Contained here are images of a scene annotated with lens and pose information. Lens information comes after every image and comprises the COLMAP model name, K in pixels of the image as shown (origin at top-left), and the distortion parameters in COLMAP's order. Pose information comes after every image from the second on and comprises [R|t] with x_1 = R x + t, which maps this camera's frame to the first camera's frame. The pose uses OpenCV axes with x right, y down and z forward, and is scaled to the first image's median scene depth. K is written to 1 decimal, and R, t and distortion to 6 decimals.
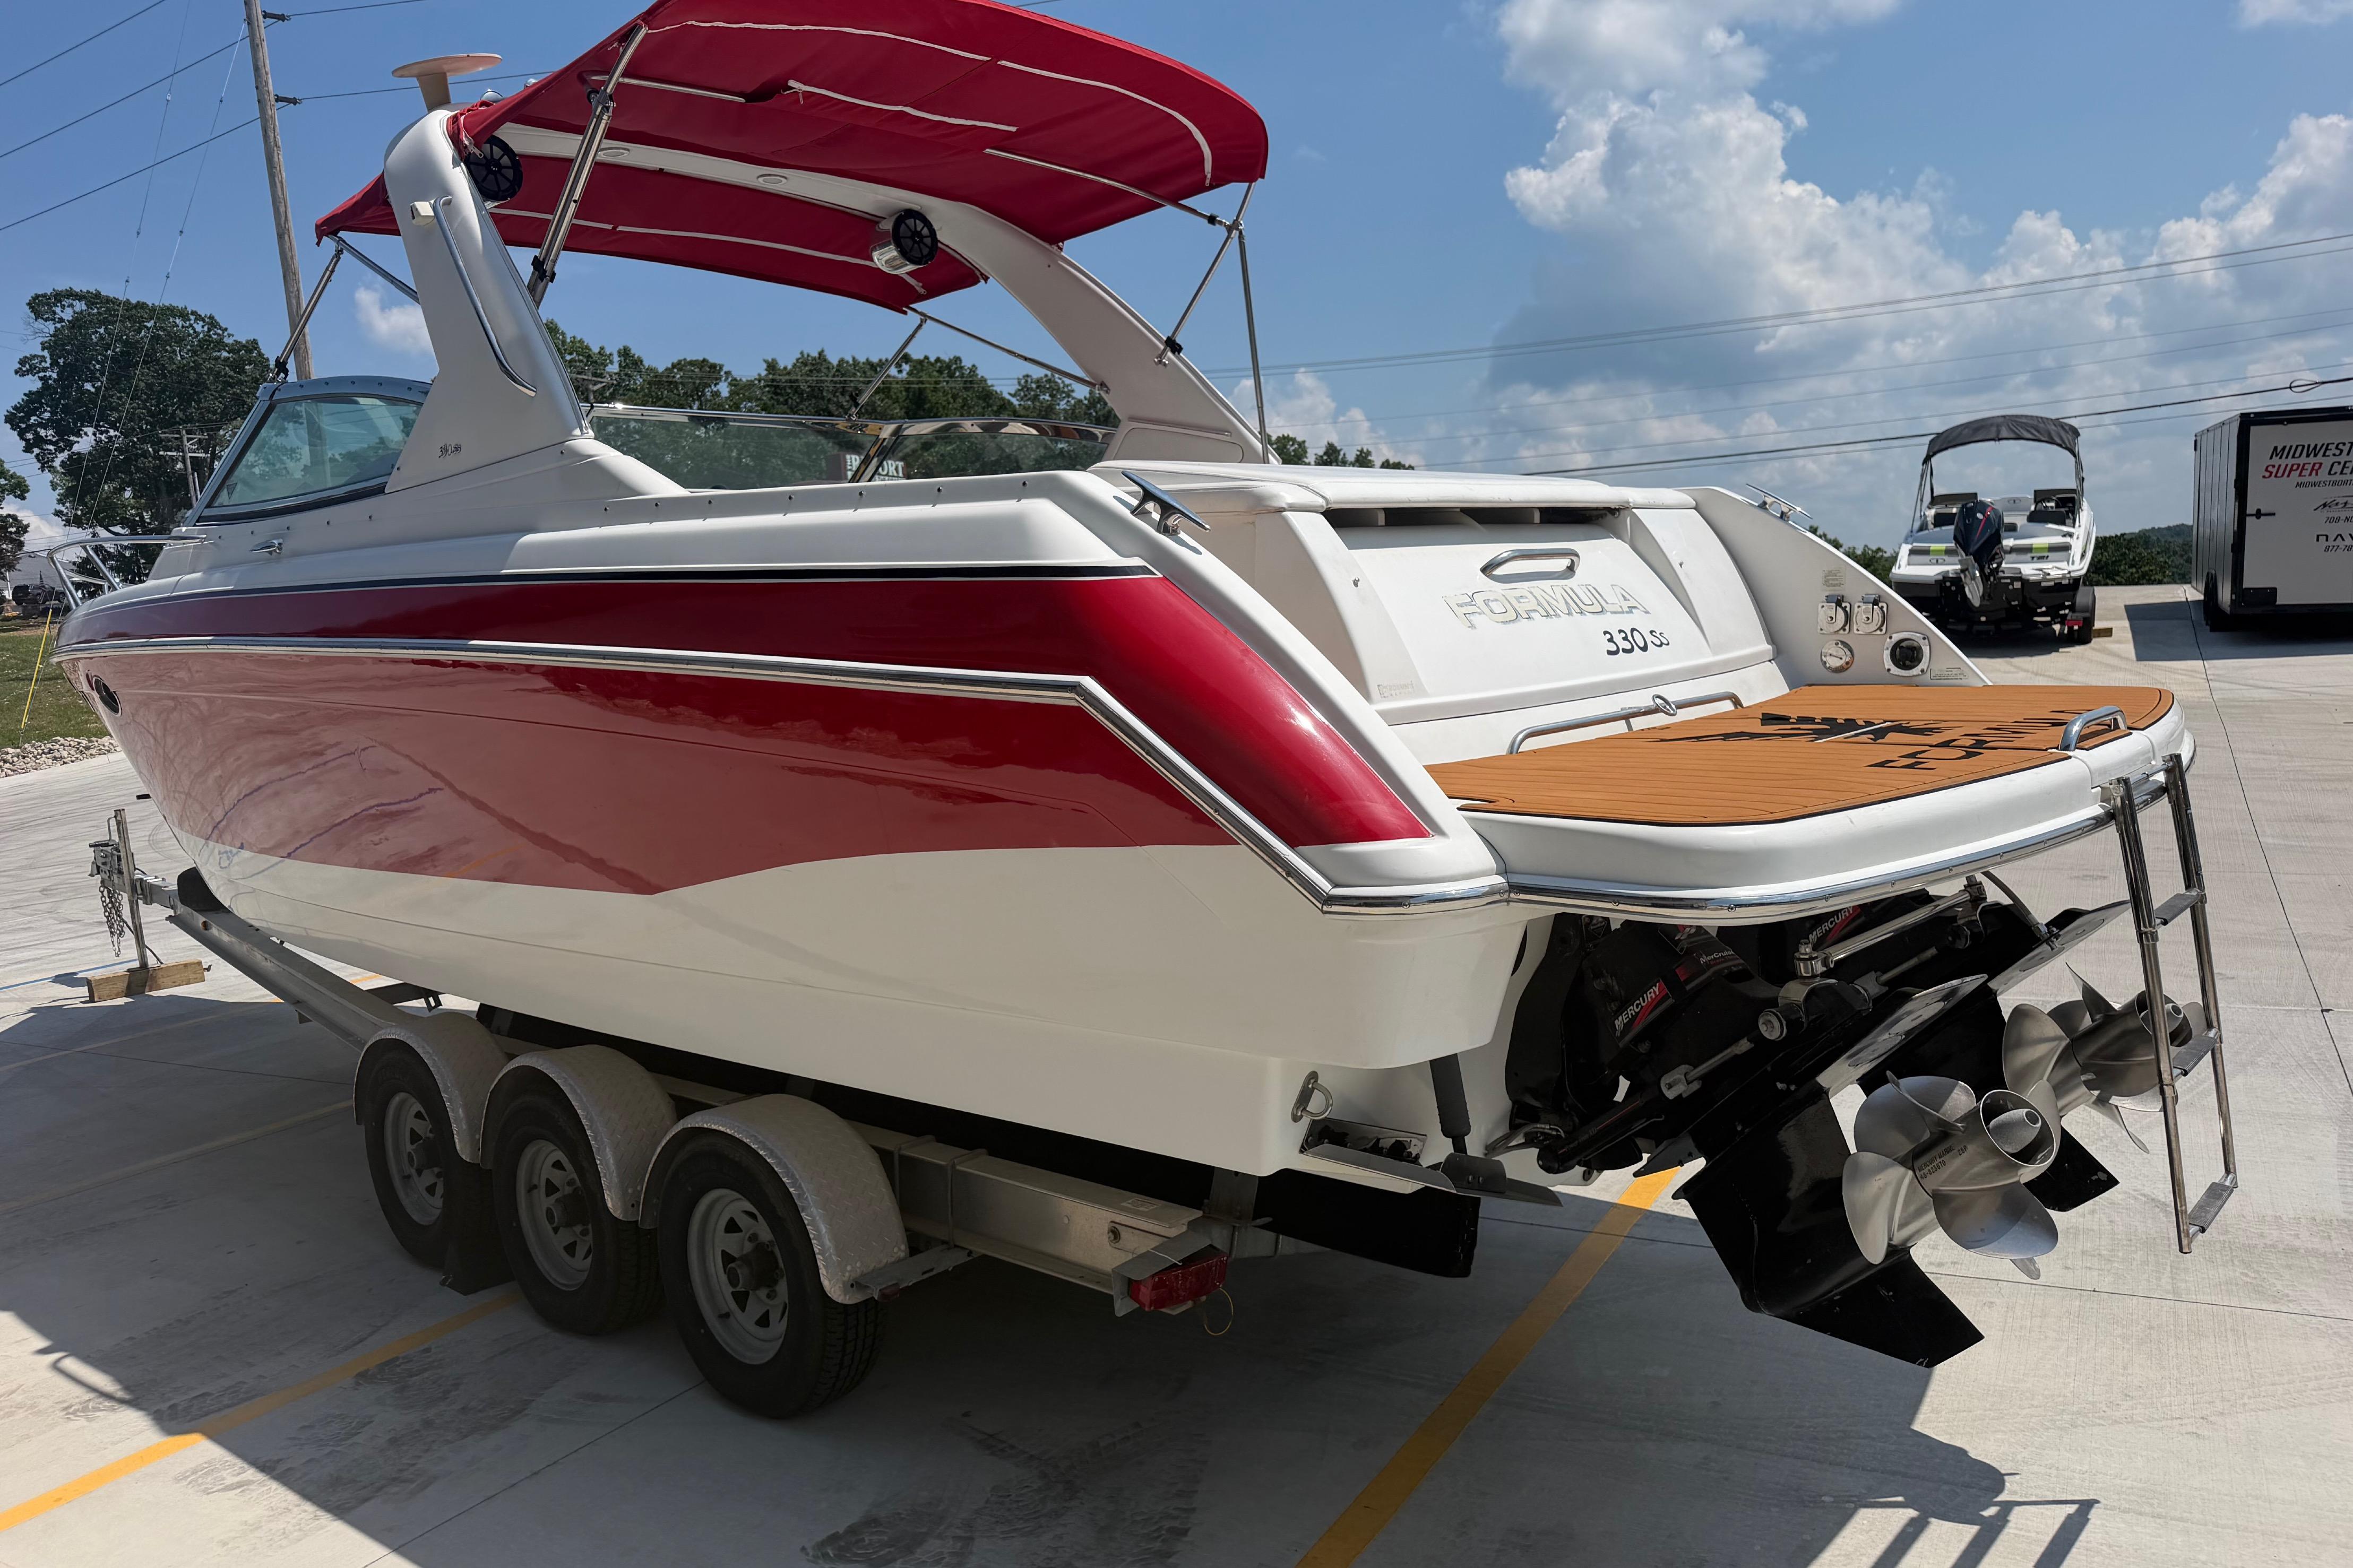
lens RADIAL K [[1699.0, 0, 1185.1], [0, 1699.0, 777.6], [0, 0, 1]] dist [0.061886, -0.086428]
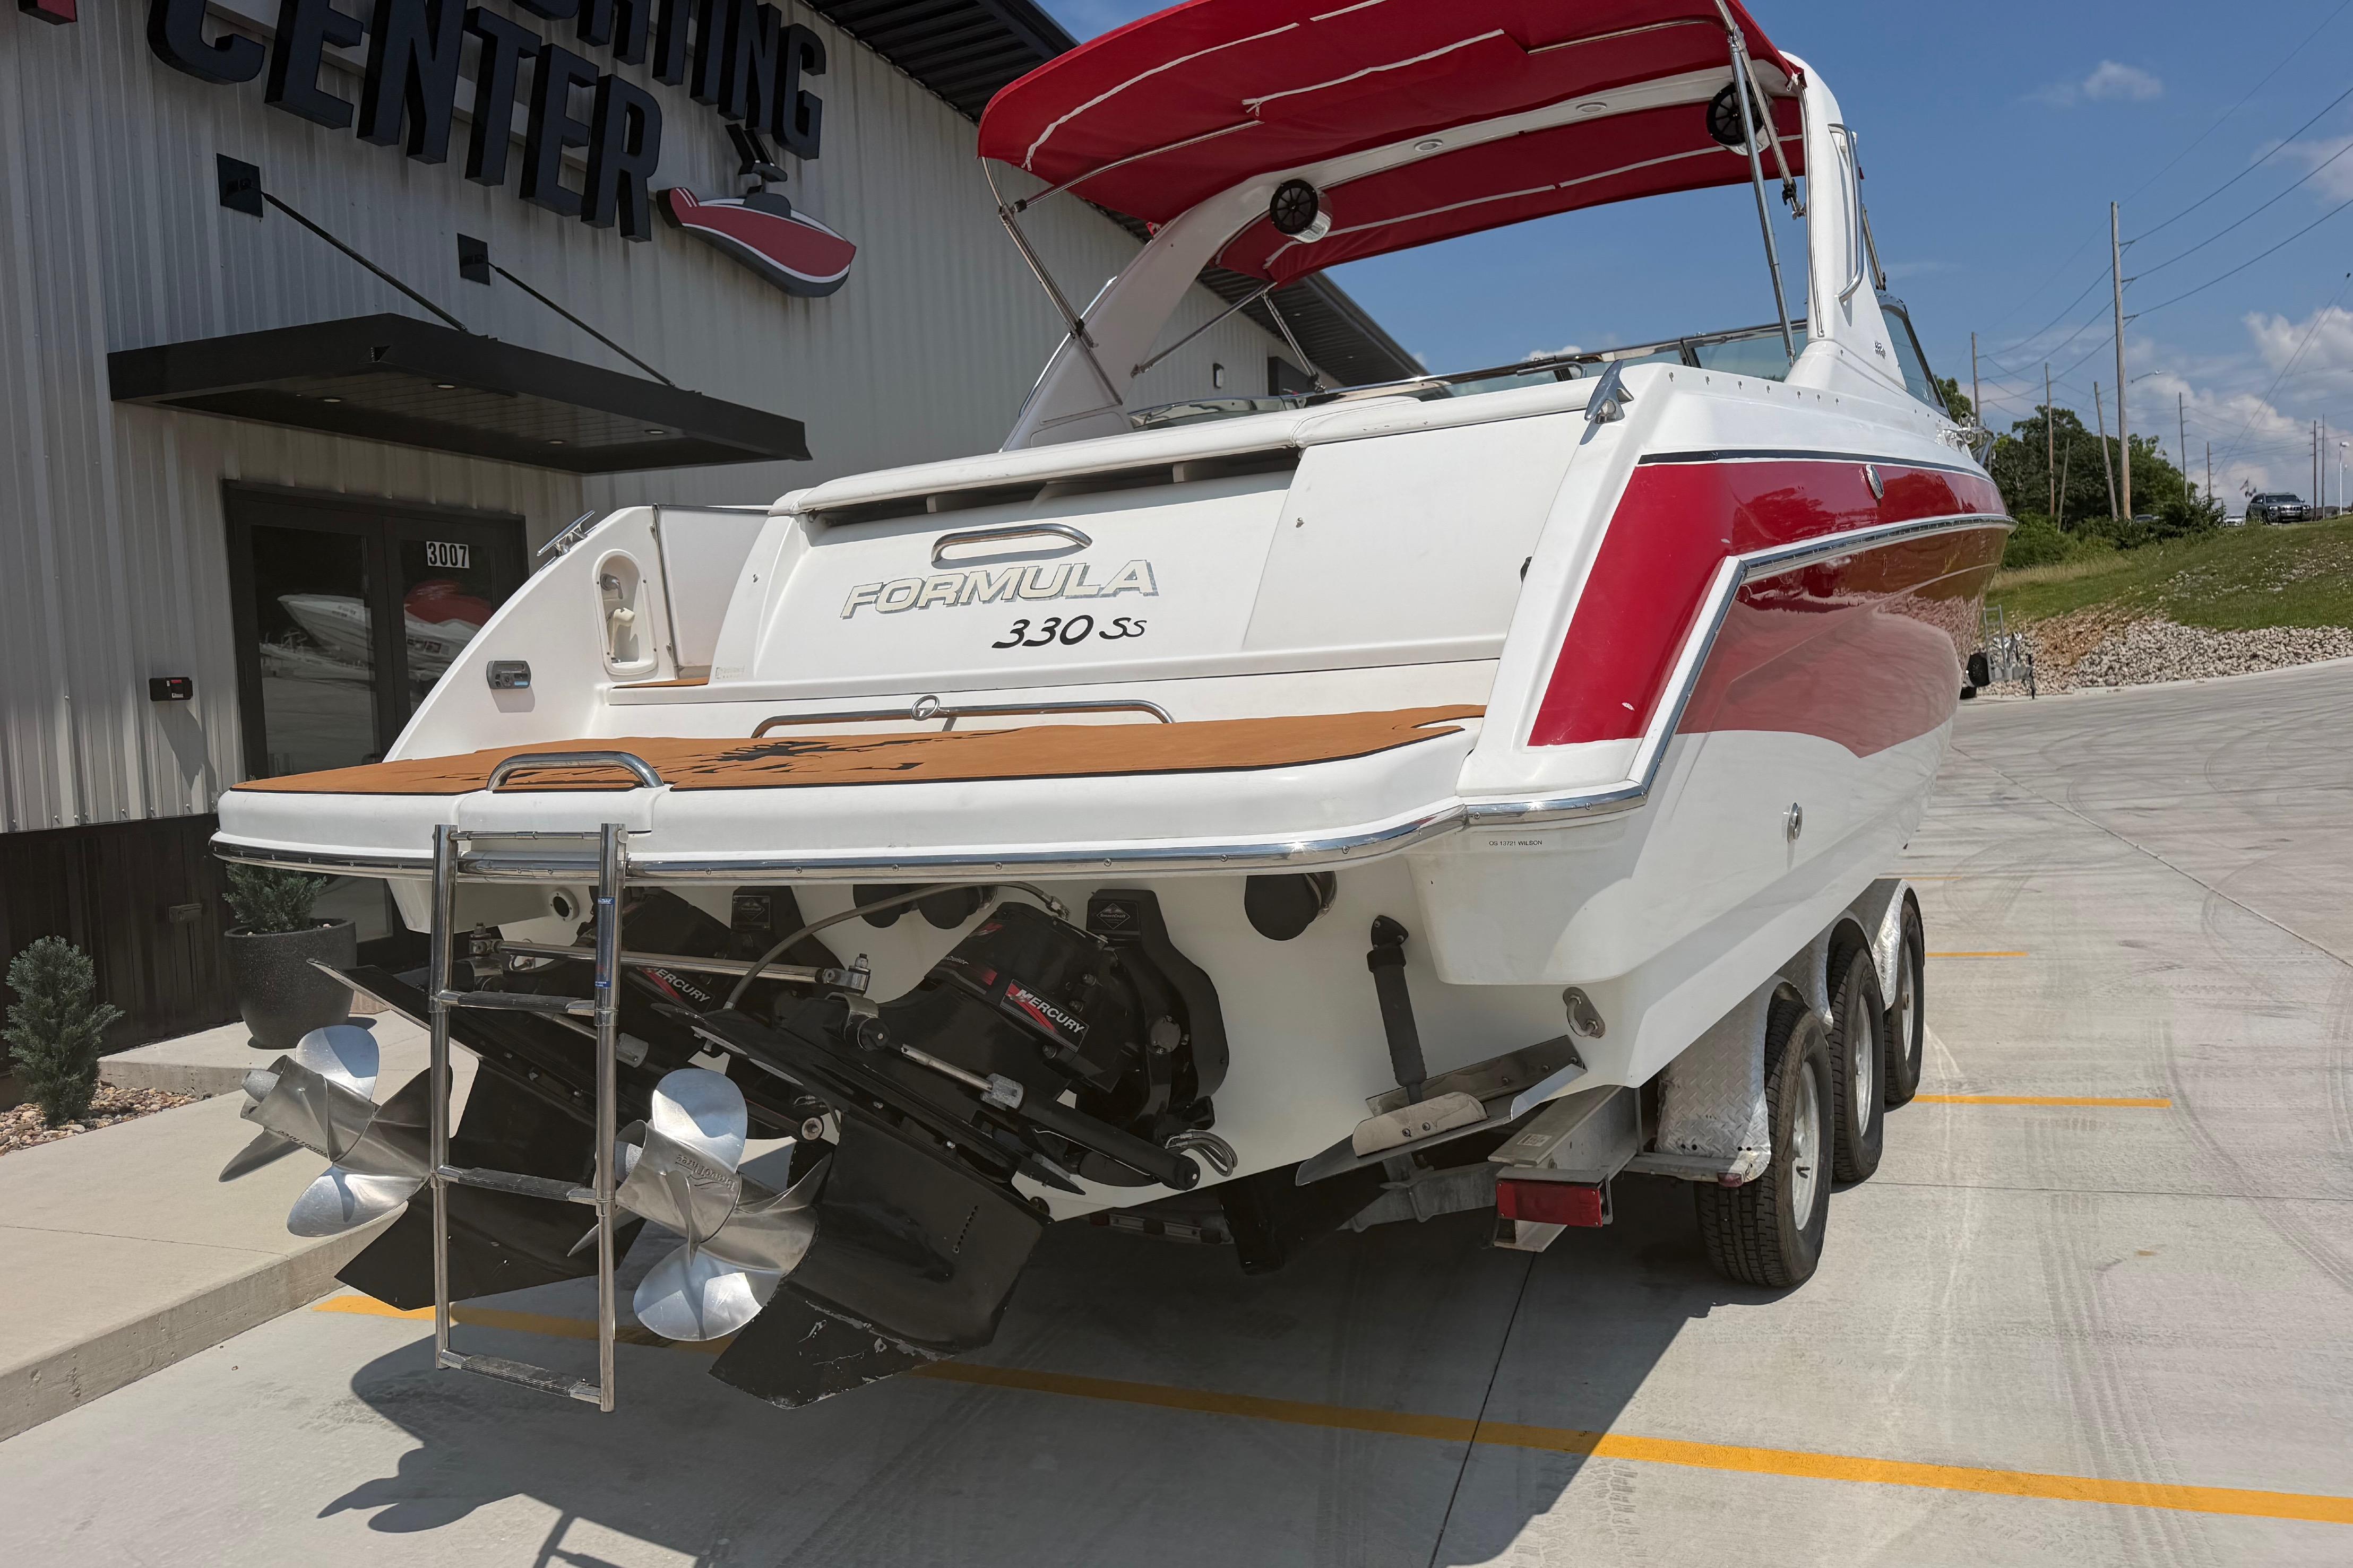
lens RADIAL K [[1699.0, 0, 1185.1], [0, 1699.0, 777.6], [0, 0, 1]] dist [0.061886, -0.086428]
pose [[0.194424, 0.124122, -0.973033, 0.700210], [-0.046631, 0.992010, 0.117225, -0.069269], [0.979809, 0.022582, 0.198658, 0.563580]]
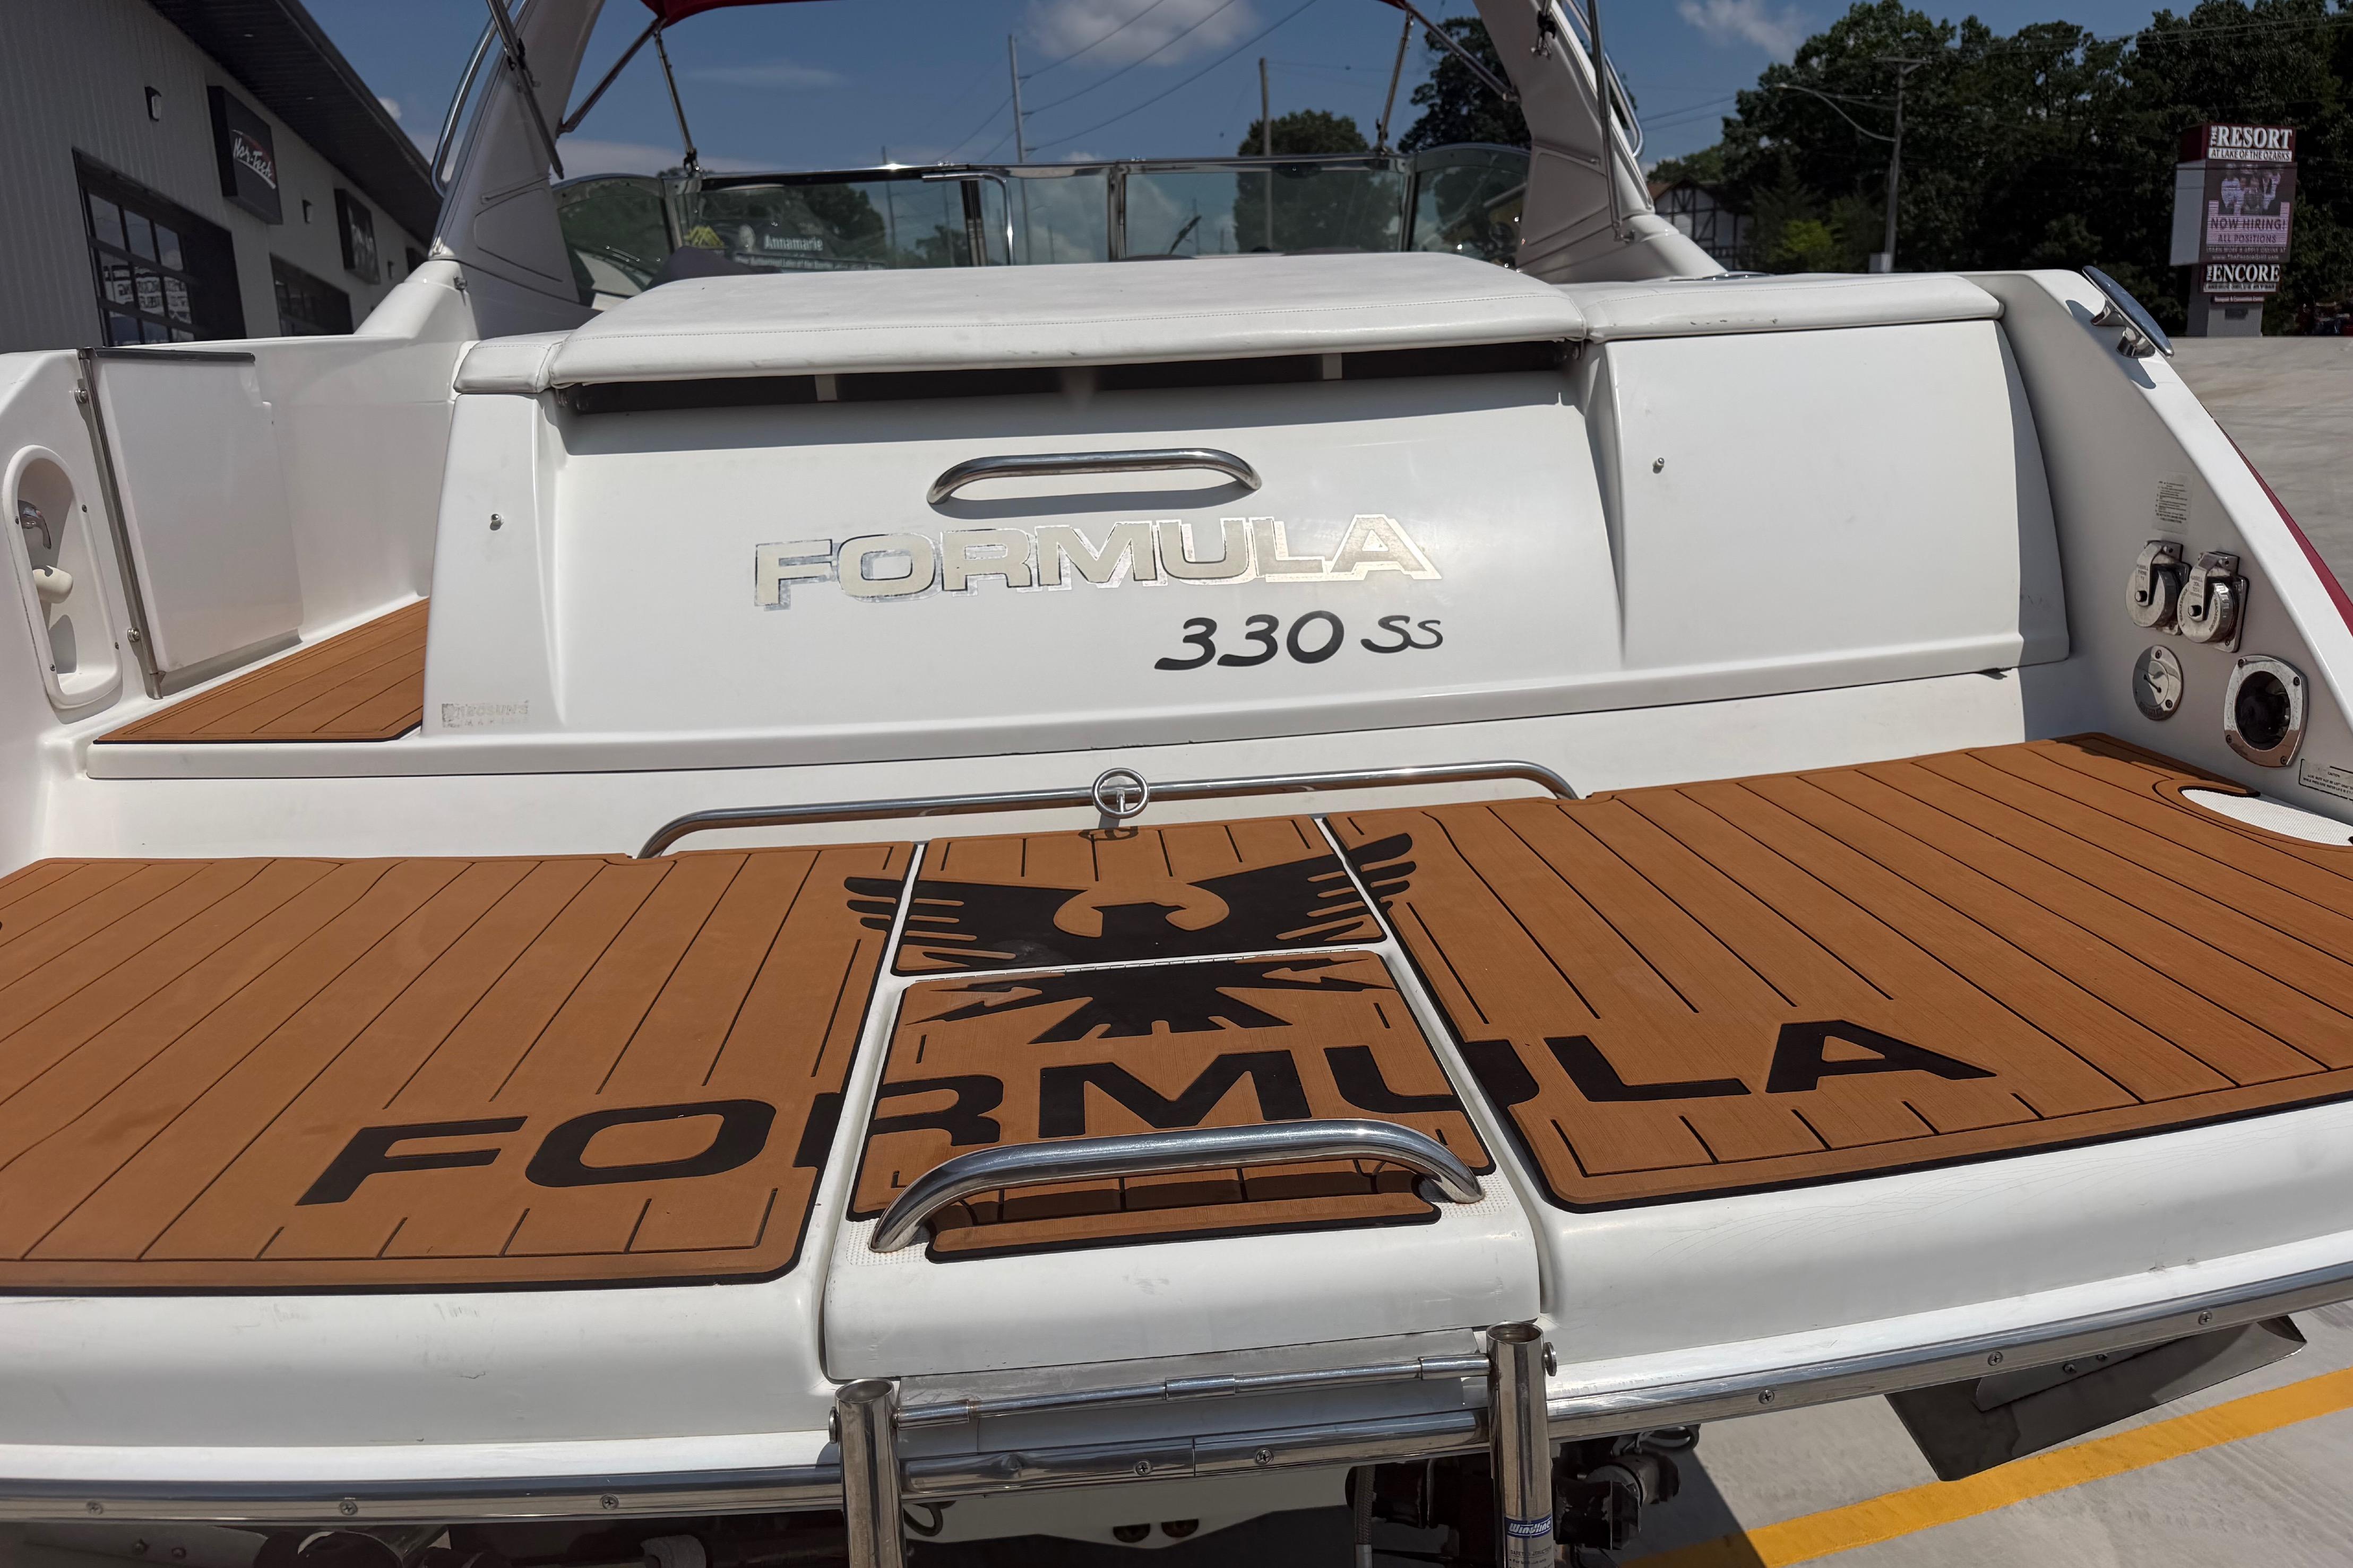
lens RADIAL K [[1699.0, 0, 1185.1], [0, 1699.0, 777.6], [0, 0, 1]] dist [0.061886, -0.086428]
pose [[0.724955, 0.182706, -0.664123, 0.369682], [-0.069172, 0.978616, 0.193717, -0.085633], [0.685314, -0.094497, 0.722090, 0.383906]]
